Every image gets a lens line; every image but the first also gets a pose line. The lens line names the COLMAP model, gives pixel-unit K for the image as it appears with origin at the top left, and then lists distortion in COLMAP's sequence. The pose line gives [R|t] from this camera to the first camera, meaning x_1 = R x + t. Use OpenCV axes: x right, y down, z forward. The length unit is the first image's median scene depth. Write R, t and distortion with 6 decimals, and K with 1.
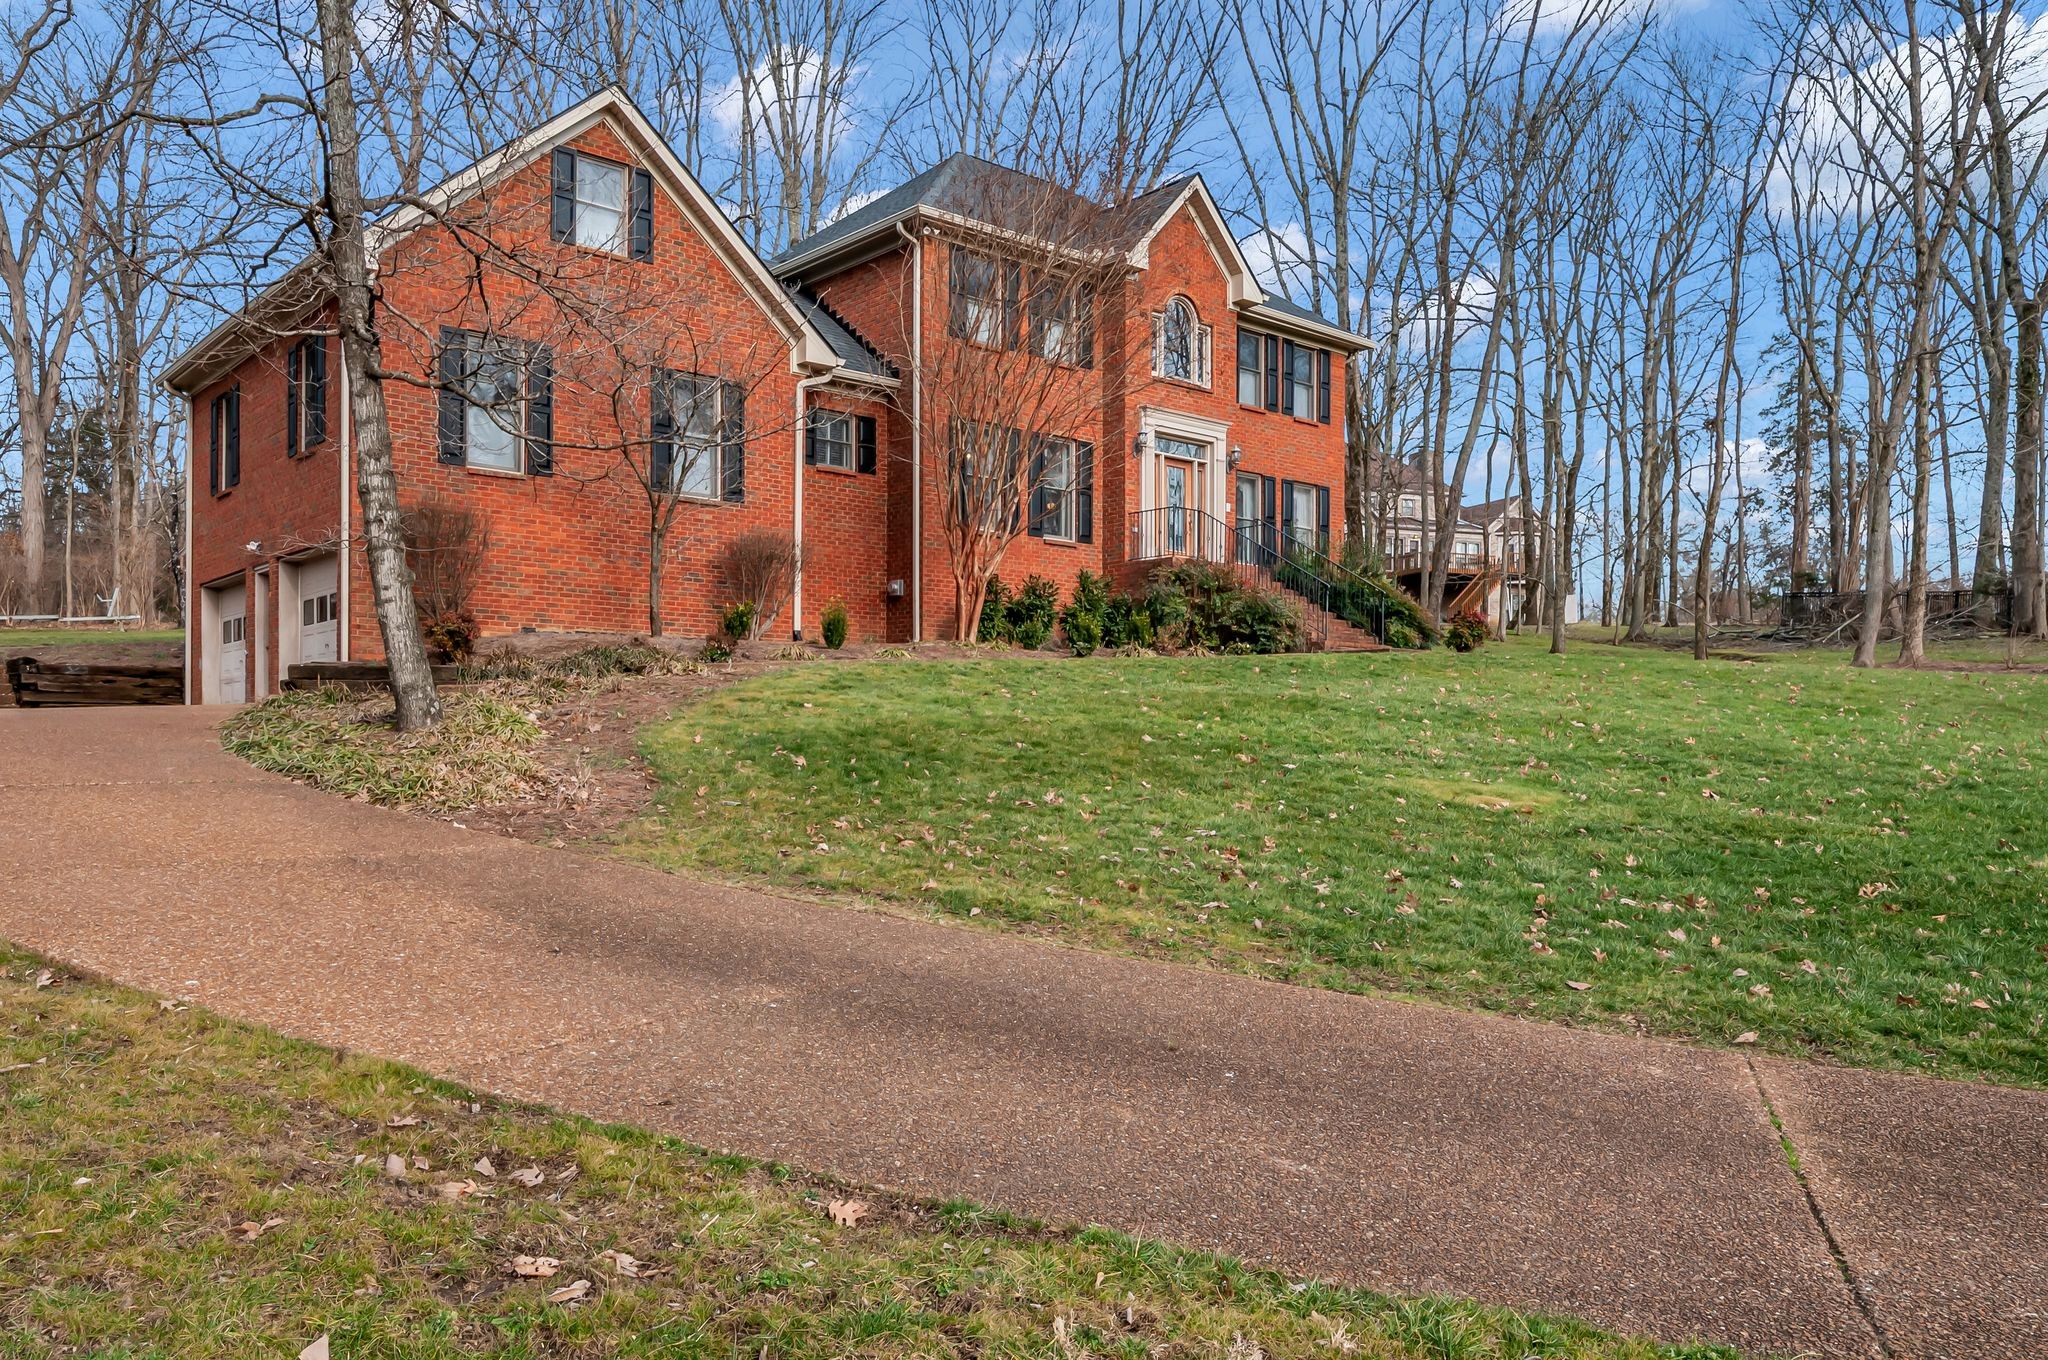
lens RADIAL K [[907.7, 0, 1029.7], [0, 907.7, 718.9], [0, 0, 1]] dist [0.011876, -0.000754]
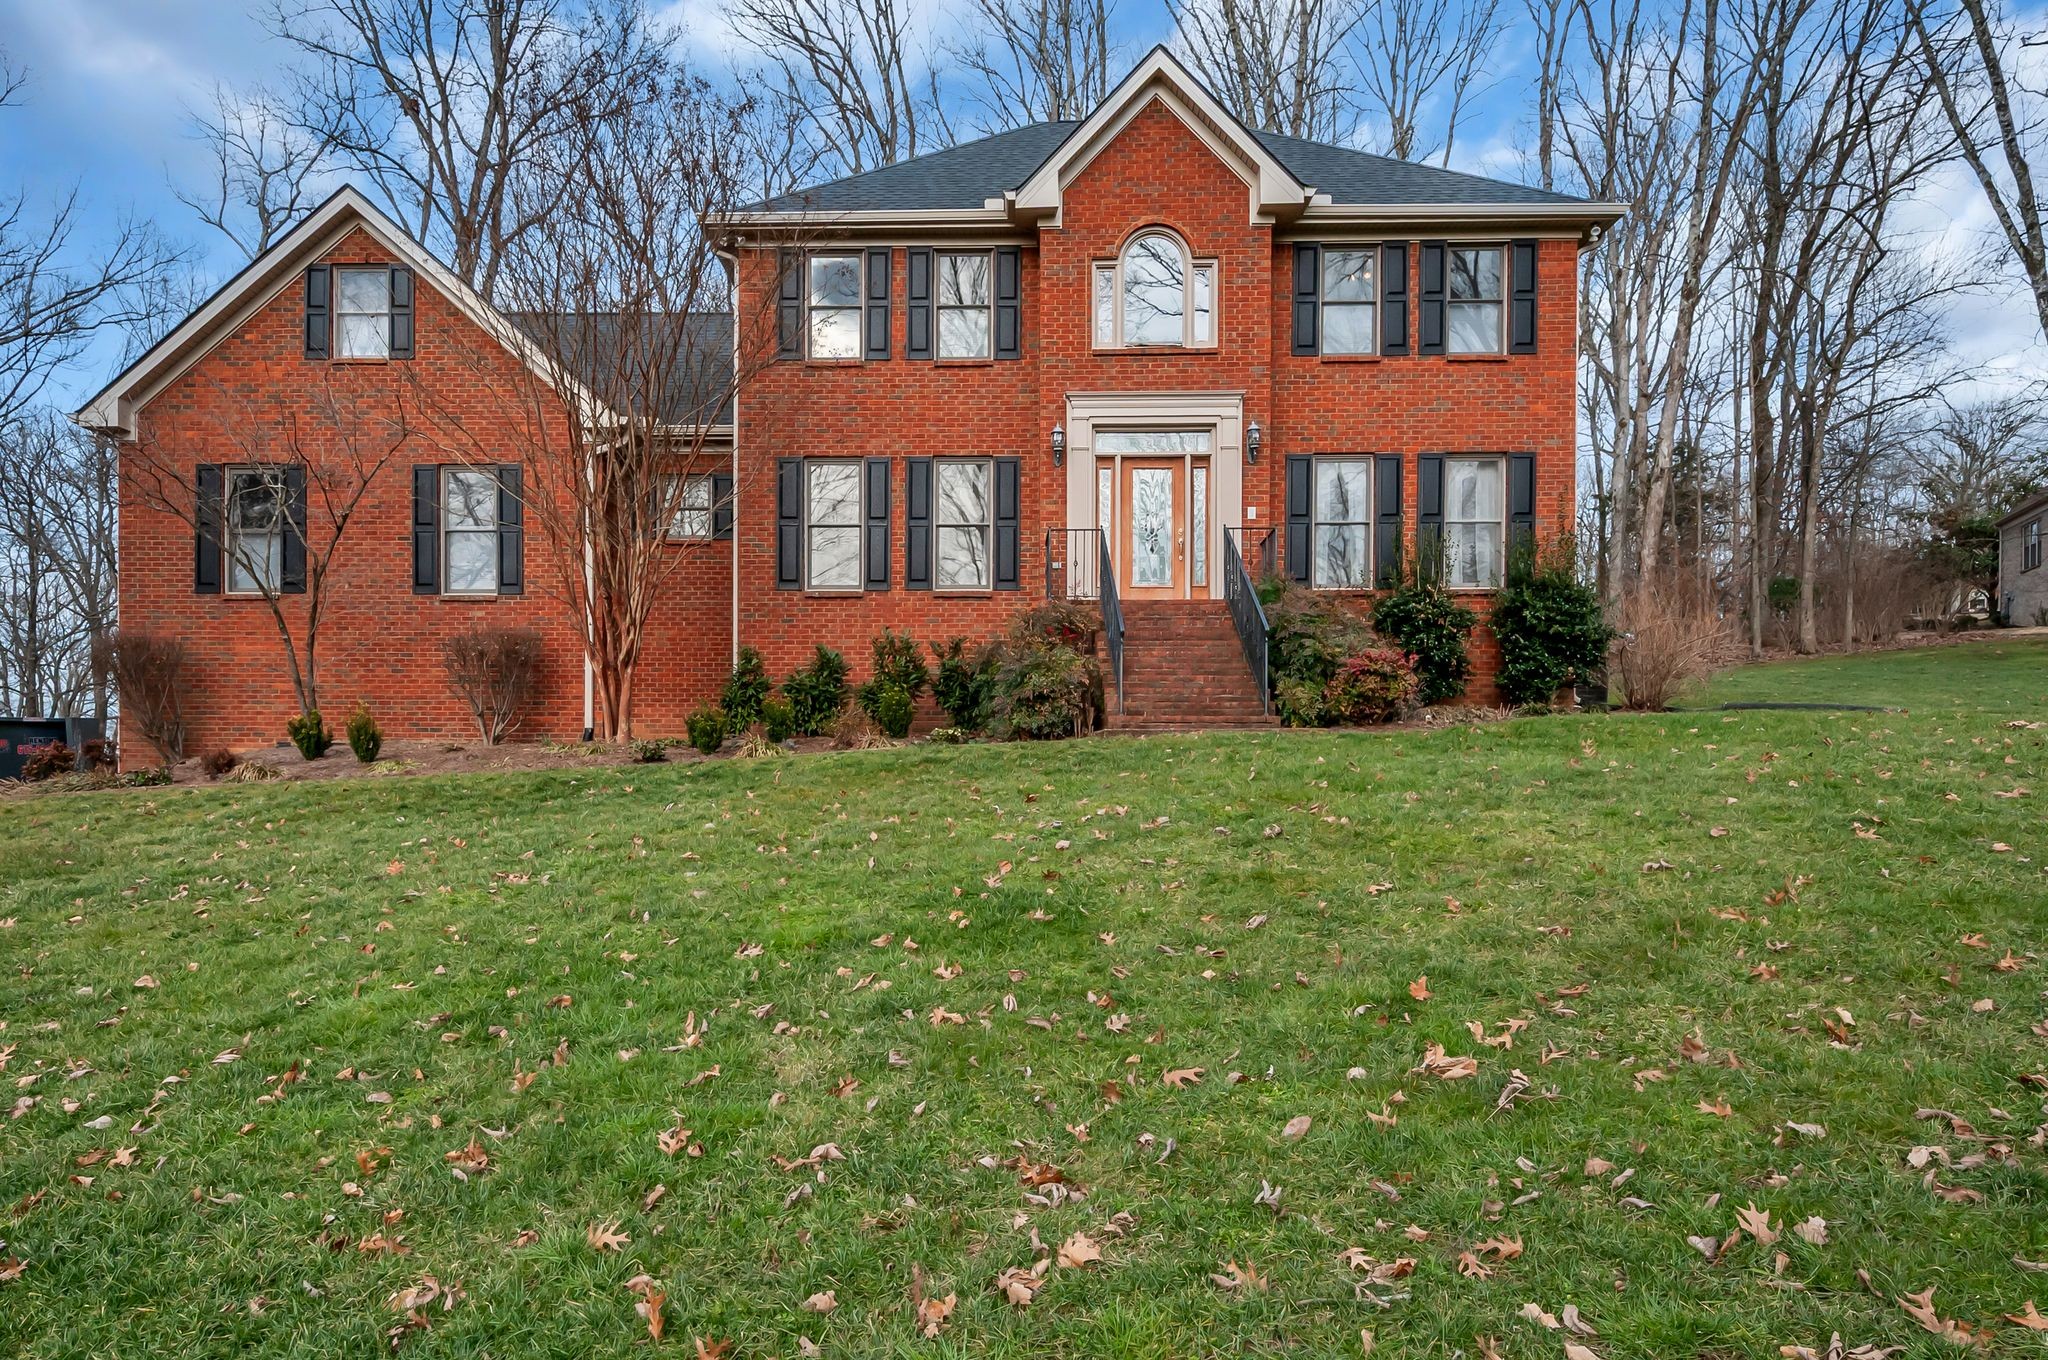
lens RADIAL K [[899.1, 0, 1024.1], [0, 899.1, 762.6], [0, 0, 1]] dist [0.028910, -0.000074]
pose [[0.860783, -0.011036, -0.508853, 0.422572], [0.005589, 0.999910, -0.012231, -0.035914], [0.508942, 0.007684, 0.860767, 0.326505]]
